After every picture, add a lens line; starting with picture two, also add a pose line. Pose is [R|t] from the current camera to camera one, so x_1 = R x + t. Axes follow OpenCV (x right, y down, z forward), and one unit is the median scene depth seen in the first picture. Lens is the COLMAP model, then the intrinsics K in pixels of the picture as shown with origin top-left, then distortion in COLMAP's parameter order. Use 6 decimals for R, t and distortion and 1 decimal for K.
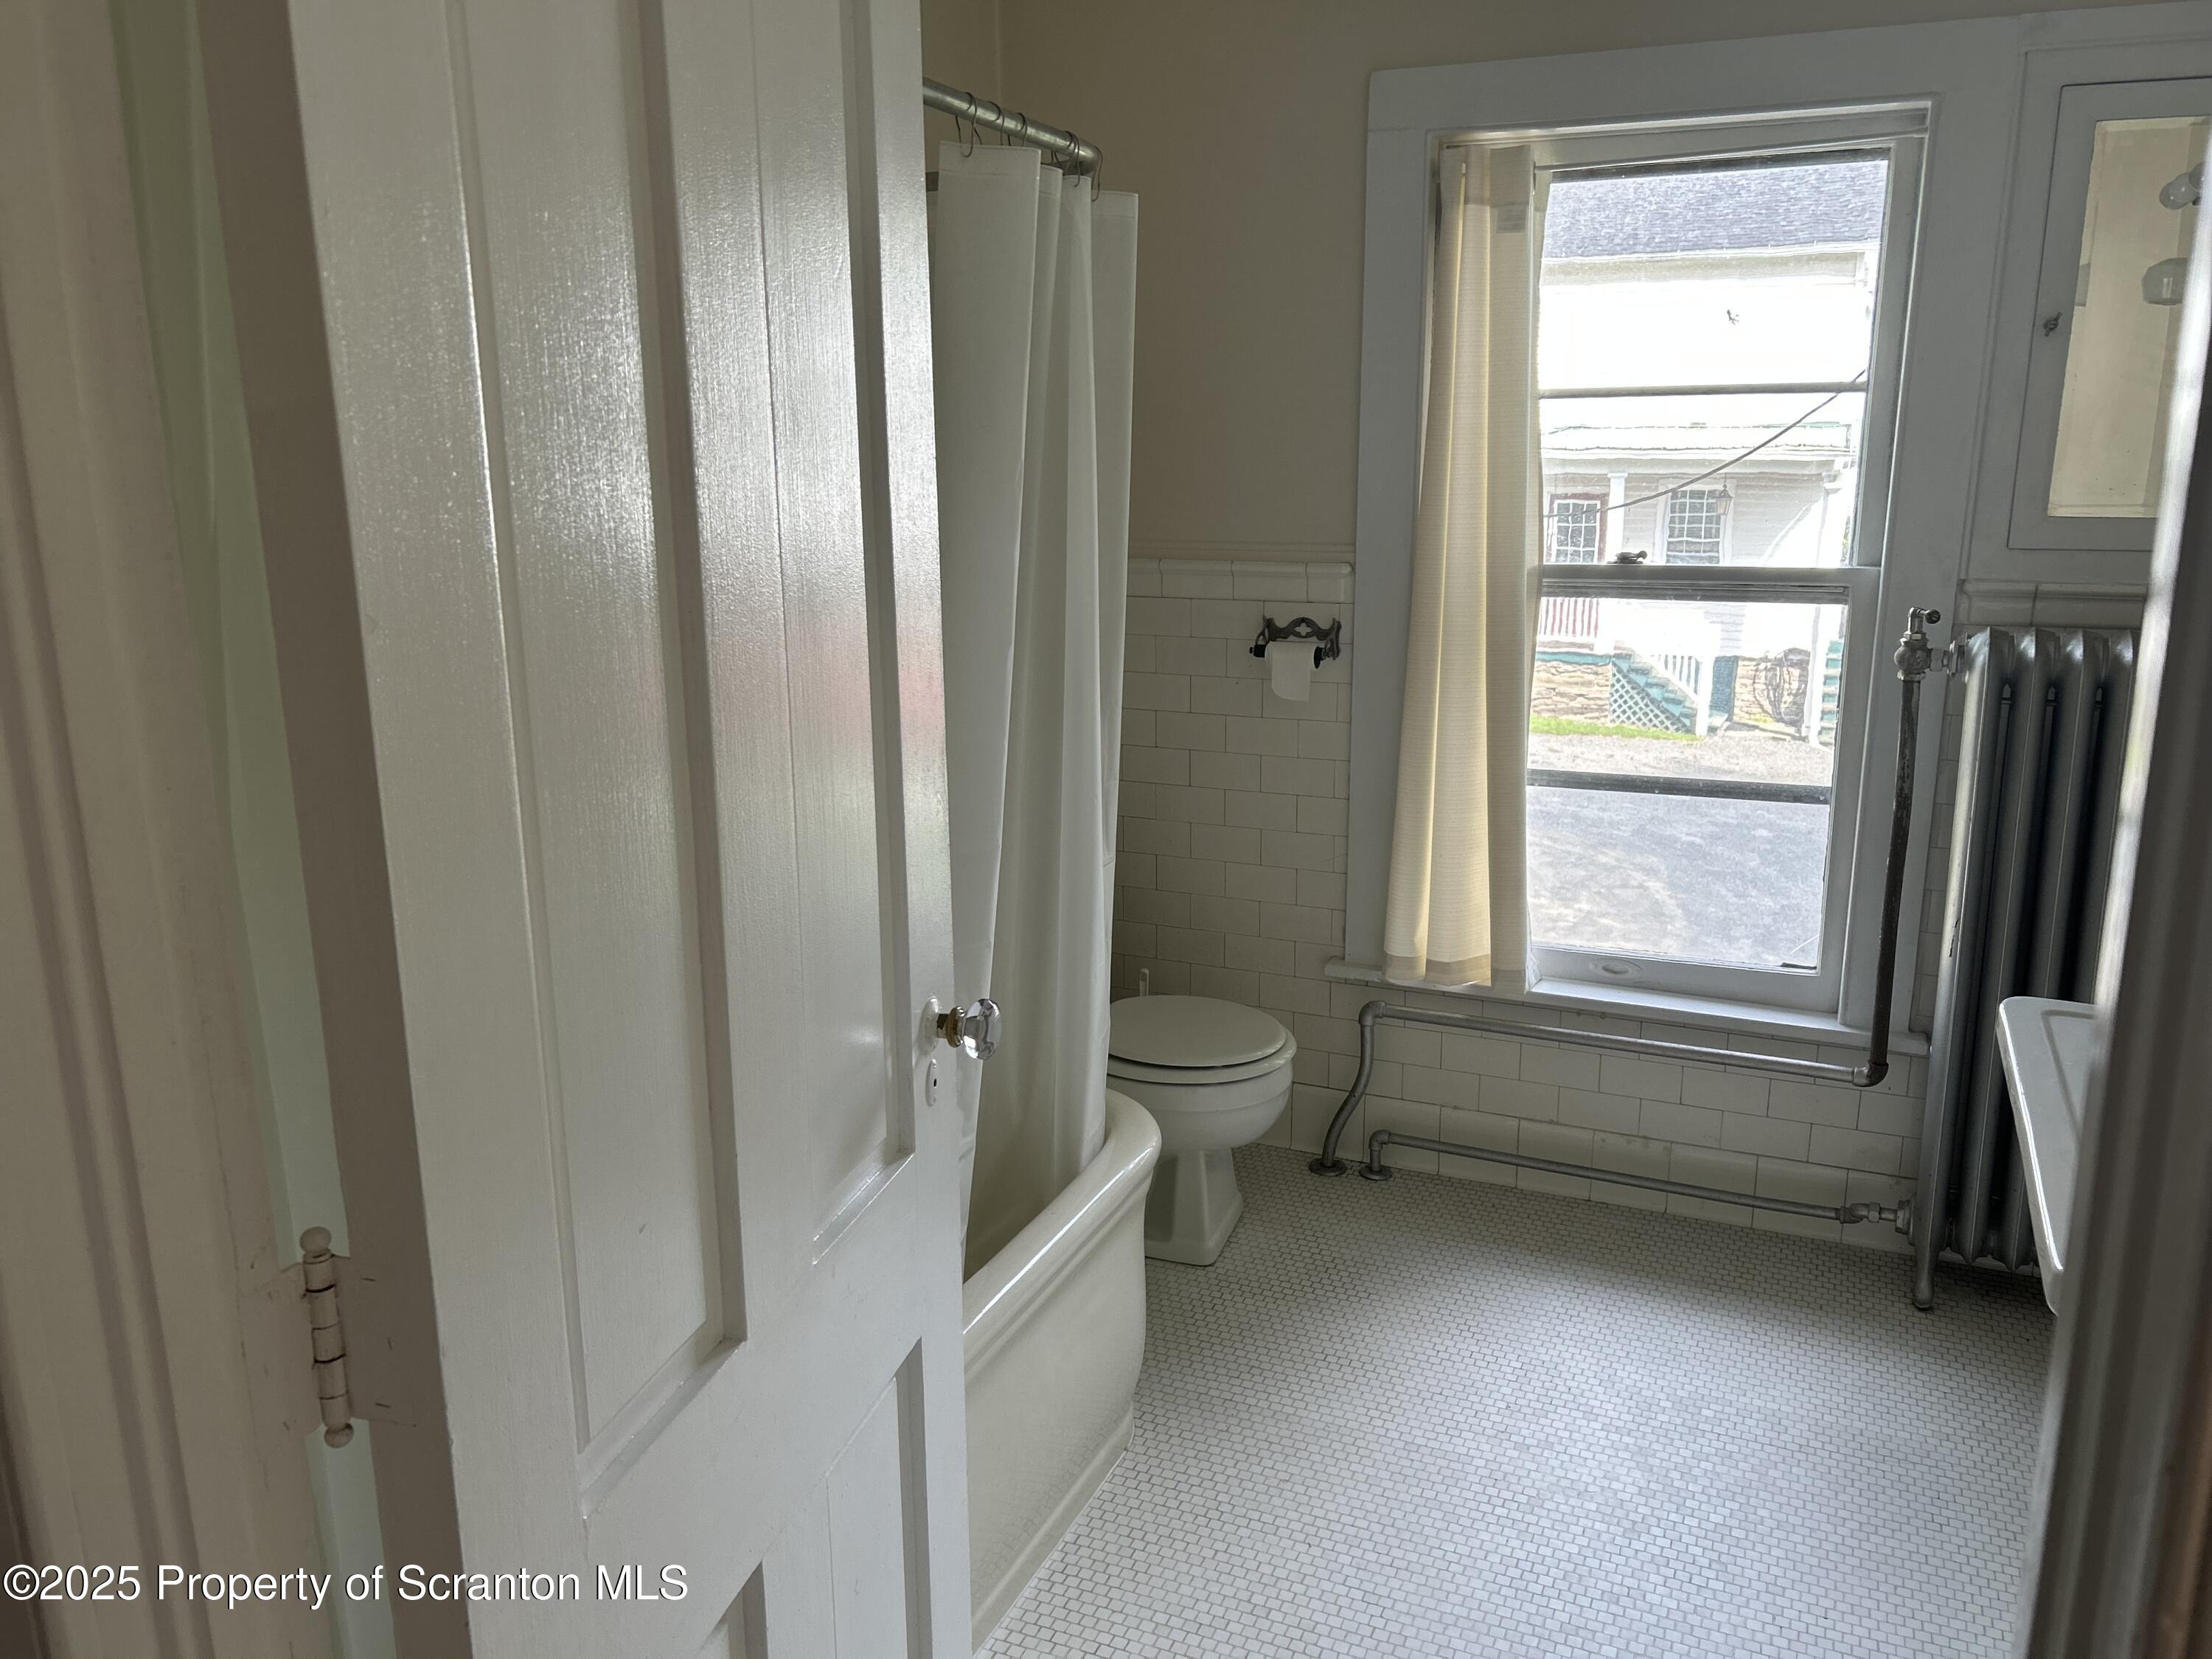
lens RADIAL K [[1670.9, 0, 1102.1], [0, 1670.9, 834.4], [0, 0, 1]] dist [0.081354, -0.082952]
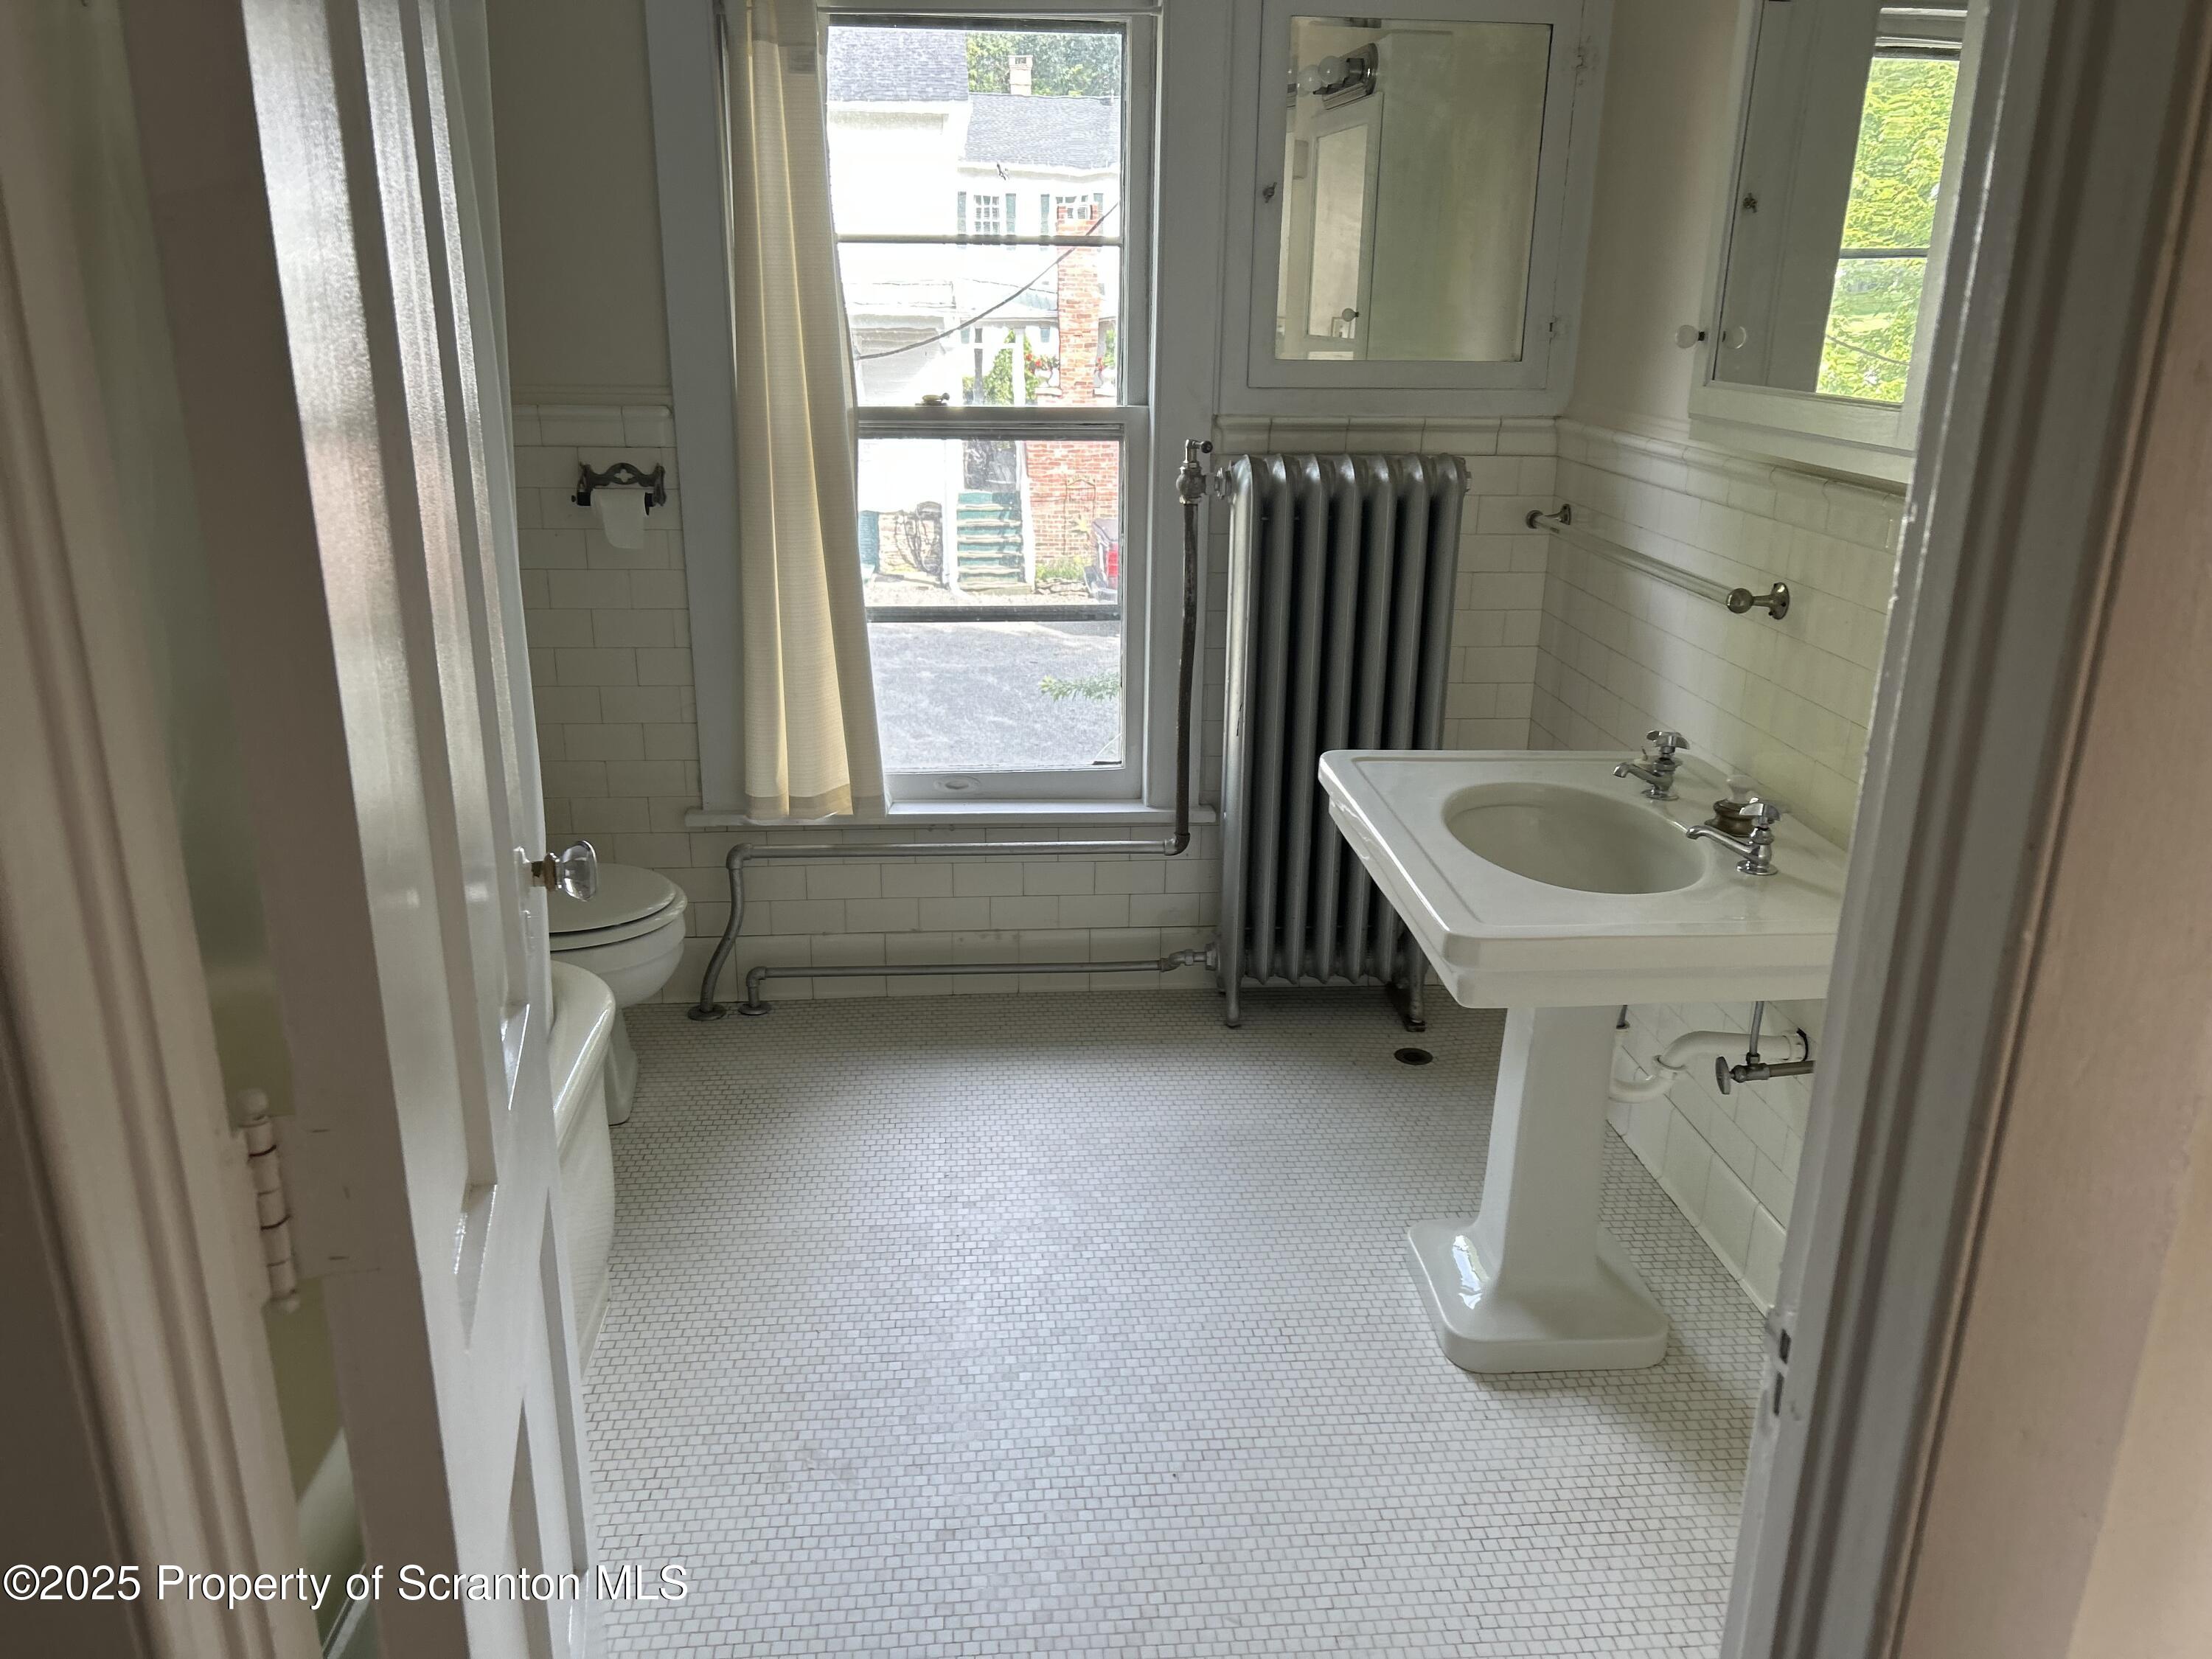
lens RADIAL K [[1670.9, 0, 1109.3], [0, 1670.9, 846.0], [0, 0, 1]] dist [0.081354, -0.082952]
pose [[0.880422, -0.131932, 0.455468, -0.117758], [0.091609, 0.989744, 0.109611, 0.009963], [-0.465258, -0.054779, 0.883478, -0.011771]]
